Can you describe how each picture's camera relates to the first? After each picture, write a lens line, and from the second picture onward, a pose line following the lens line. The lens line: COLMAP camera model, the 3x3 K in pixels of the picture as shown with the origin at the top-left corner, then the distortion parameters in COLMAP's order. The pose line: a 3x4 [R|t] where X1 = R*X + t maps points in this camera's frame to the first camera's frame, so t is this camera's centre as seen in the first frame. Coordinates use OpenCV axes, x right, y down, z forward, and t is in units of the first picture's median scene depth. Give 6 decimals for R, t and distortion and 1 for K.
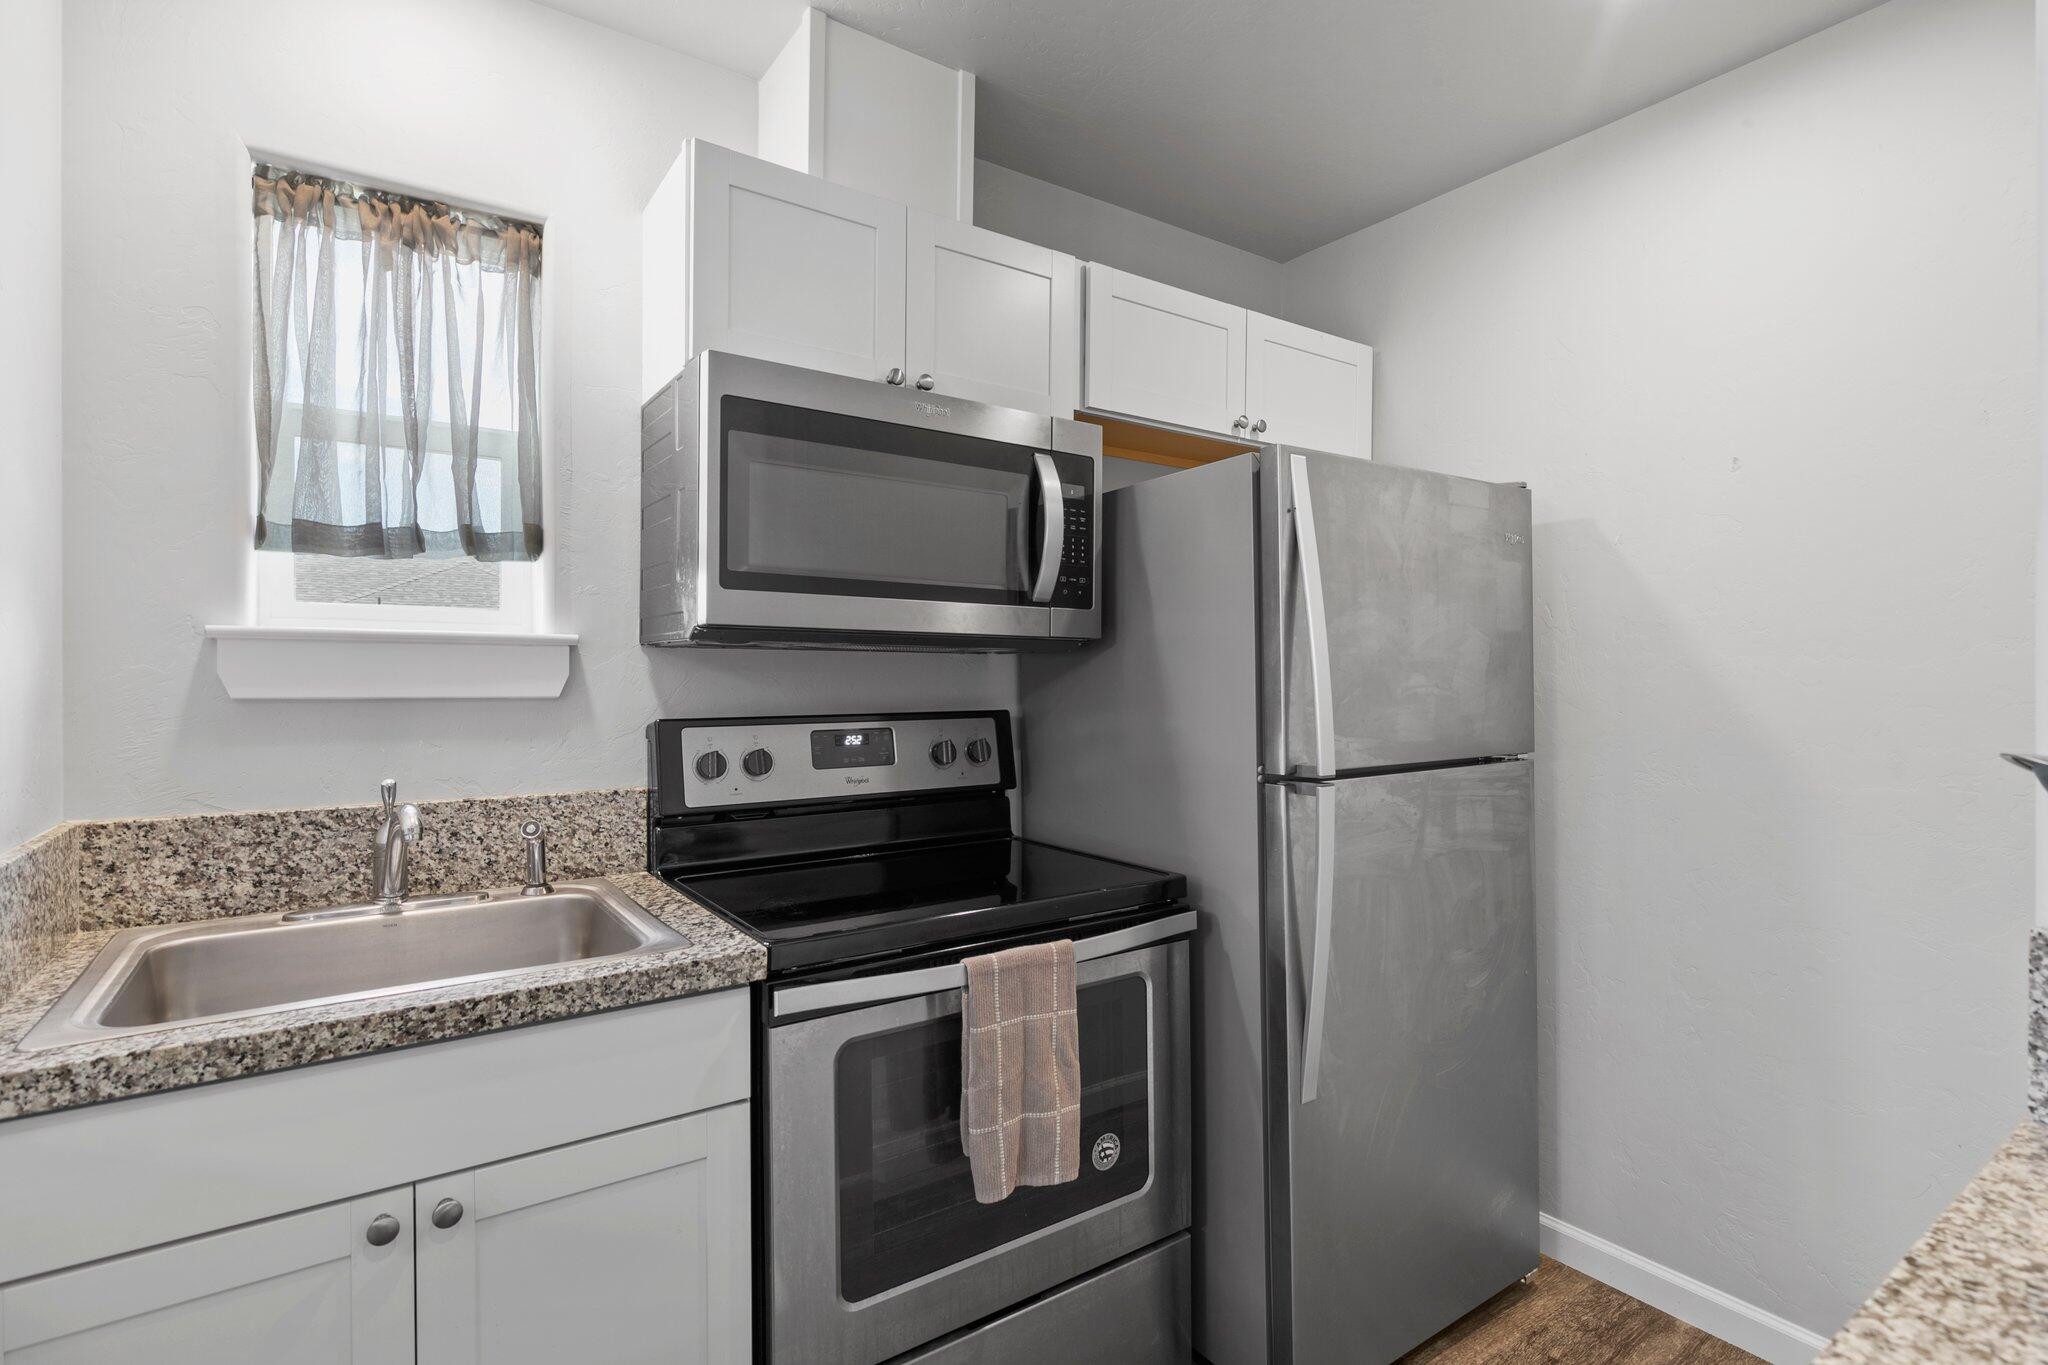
lens RADIAL K [[986.9, 0, 1037.1], [0, 986.9, 683.5], [0, 0, 1]] dist [-0.001481, -0.001563]
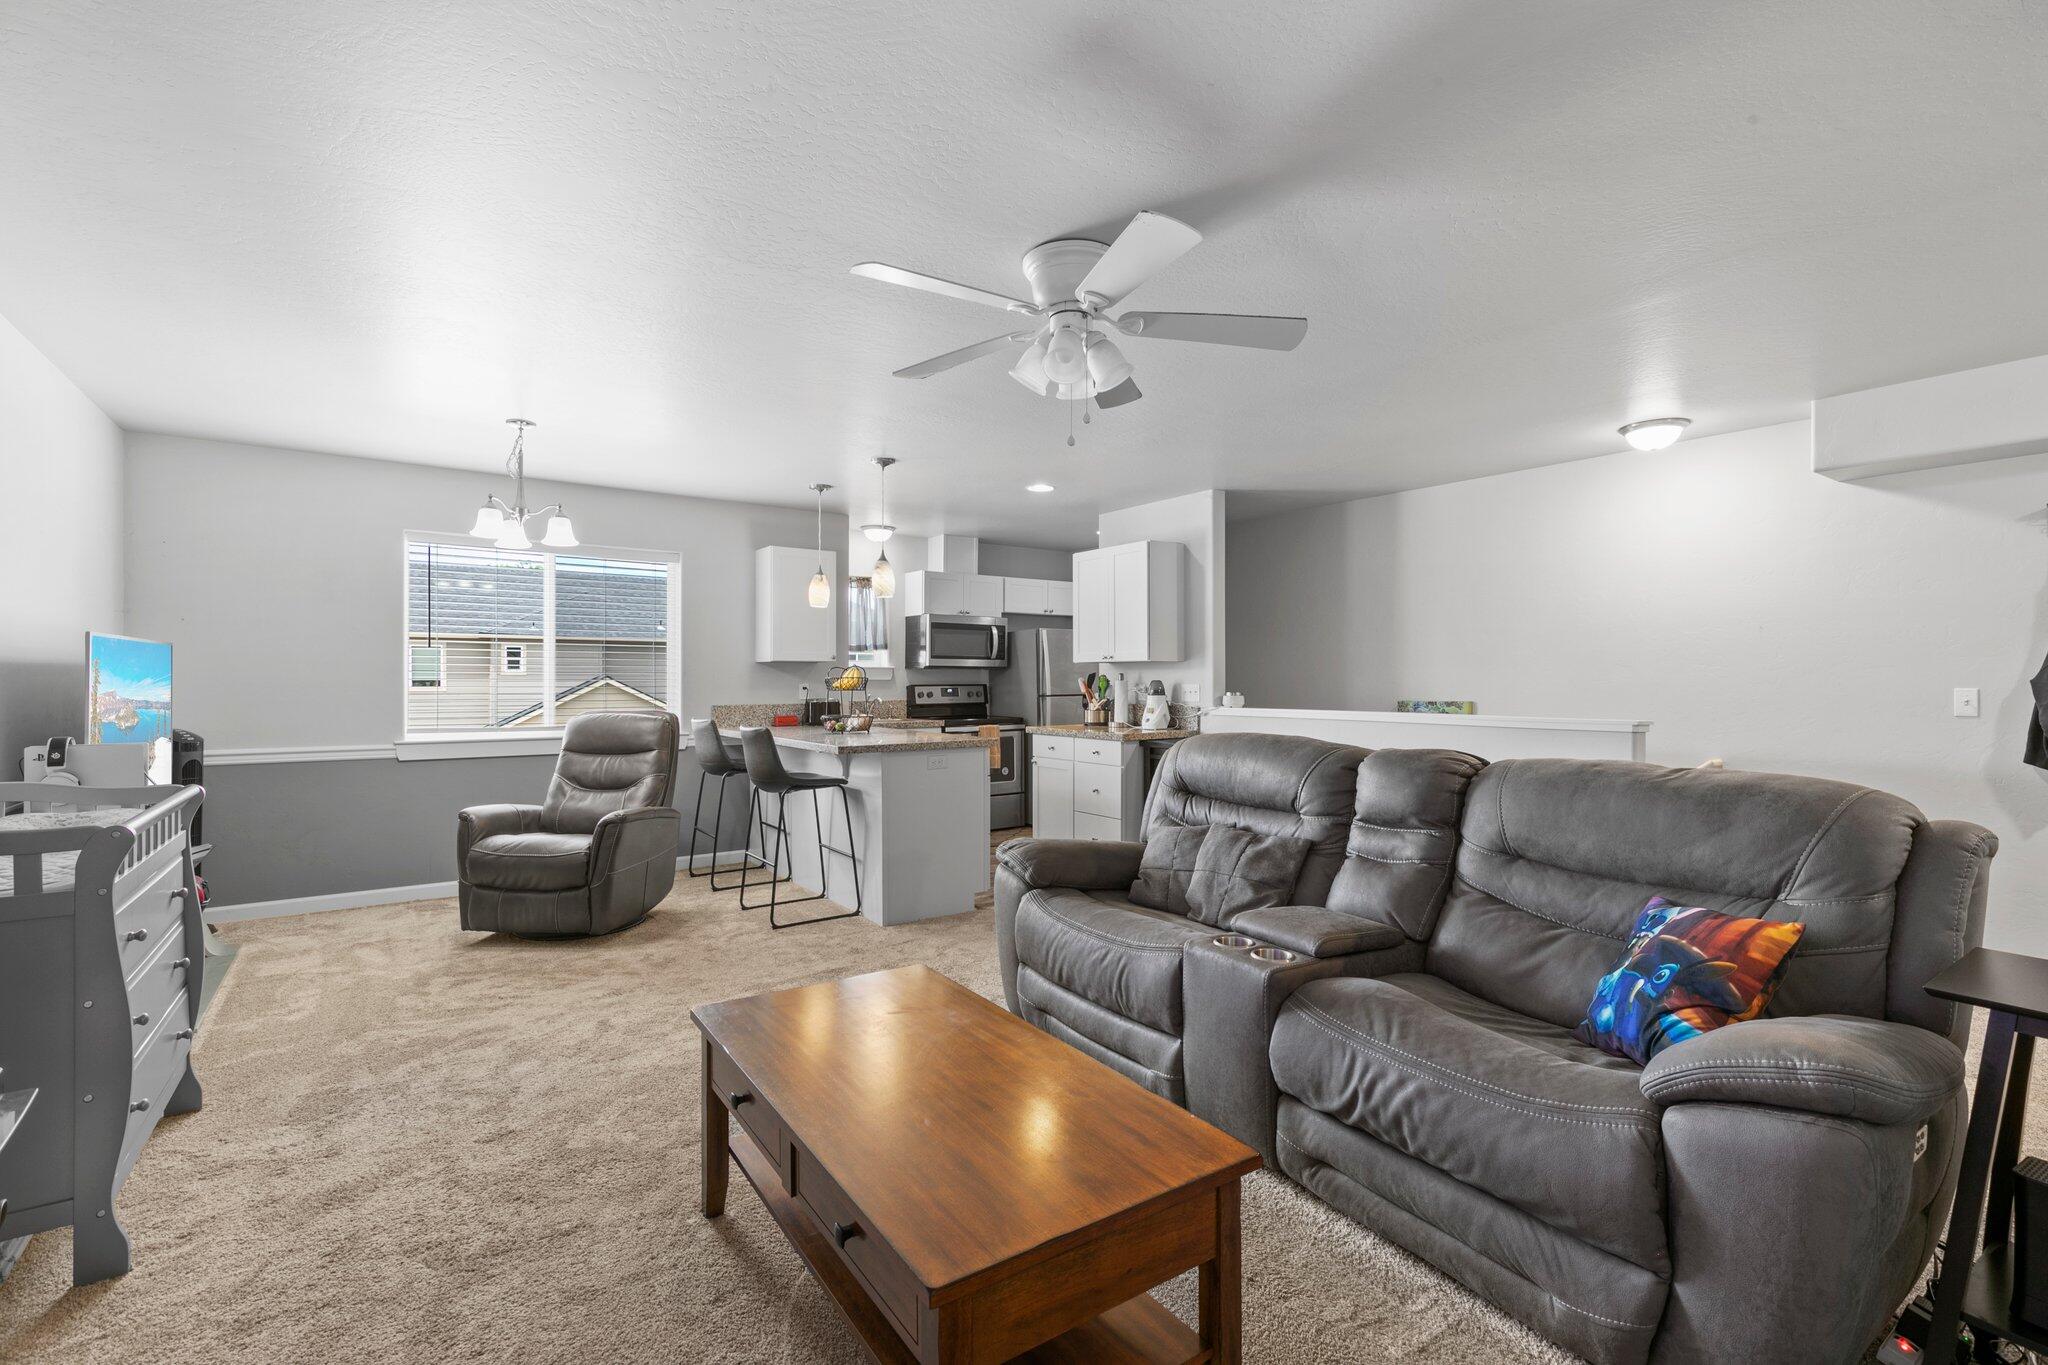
lens RADIAL K [[921.2, 0, 1038.8], [0, 921.2, 678.3], [0, 0, 1]] dist [0.008854, -0.000840]
pose [[0.999914, -0.001391, 0.013068, 0.170244], [0.001479, 0.999976, -0.006725, 0.038086], [-0.013059, 0.006744, 0.999892, -3.470979]]
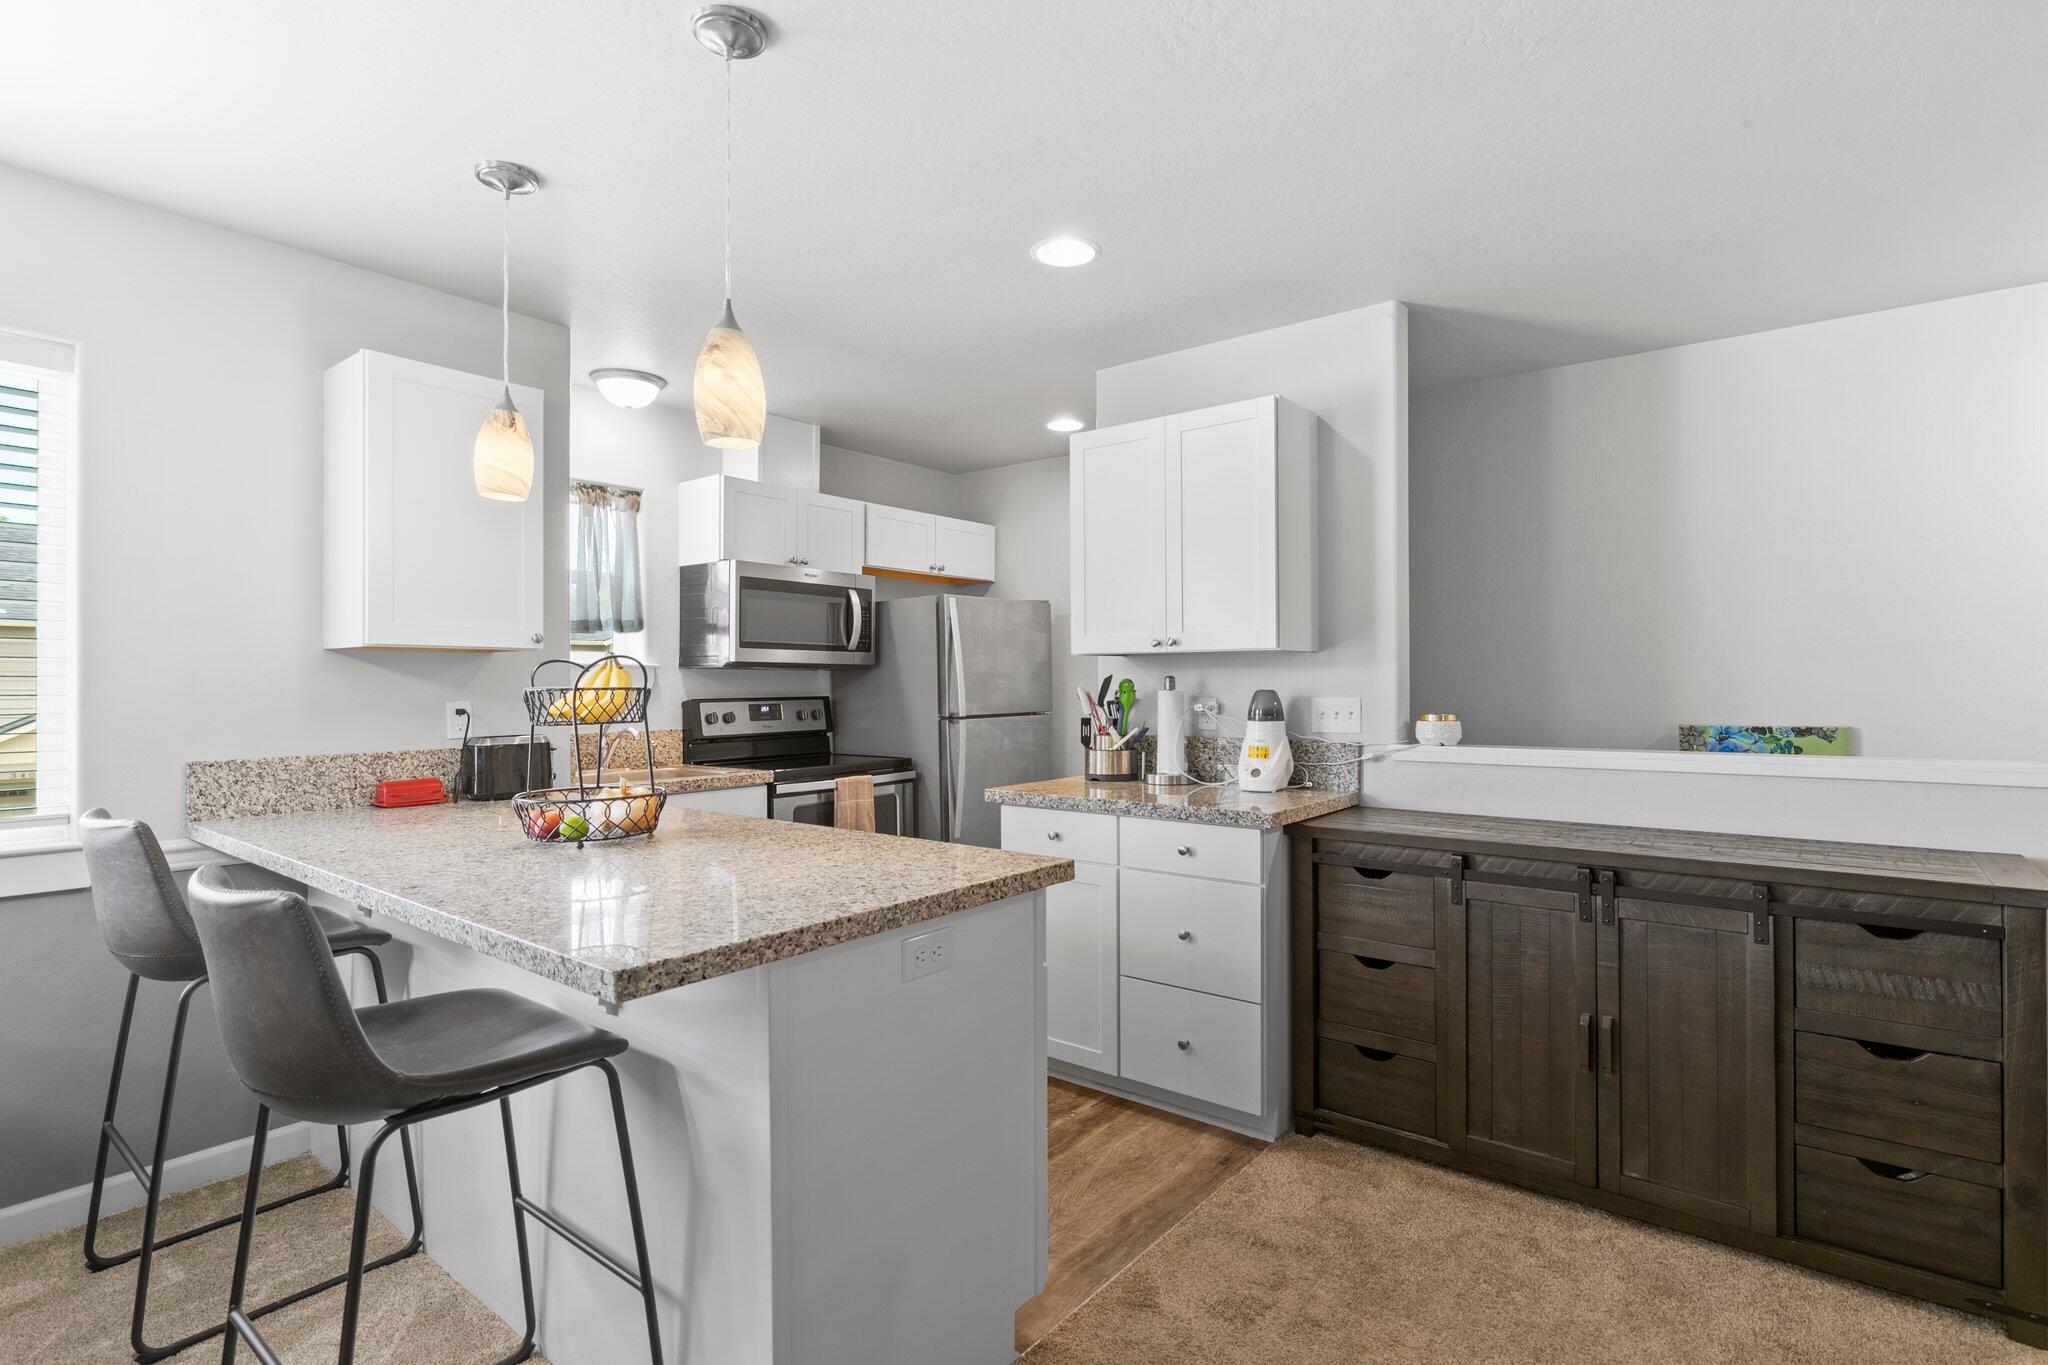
lens RADIAL K [[986.9, 0, 1041.5], [0, 986.9, 684.0], [0, 0, 1]] dist [-0.001481, -0.001563]
pose [[0.955924, -0.003603, 0.293593, -0.284073], [0.005254, 0.999975, -0.004832, 0.016815], [-0.293569, 0.006162, 0.955918, -1.589389]]
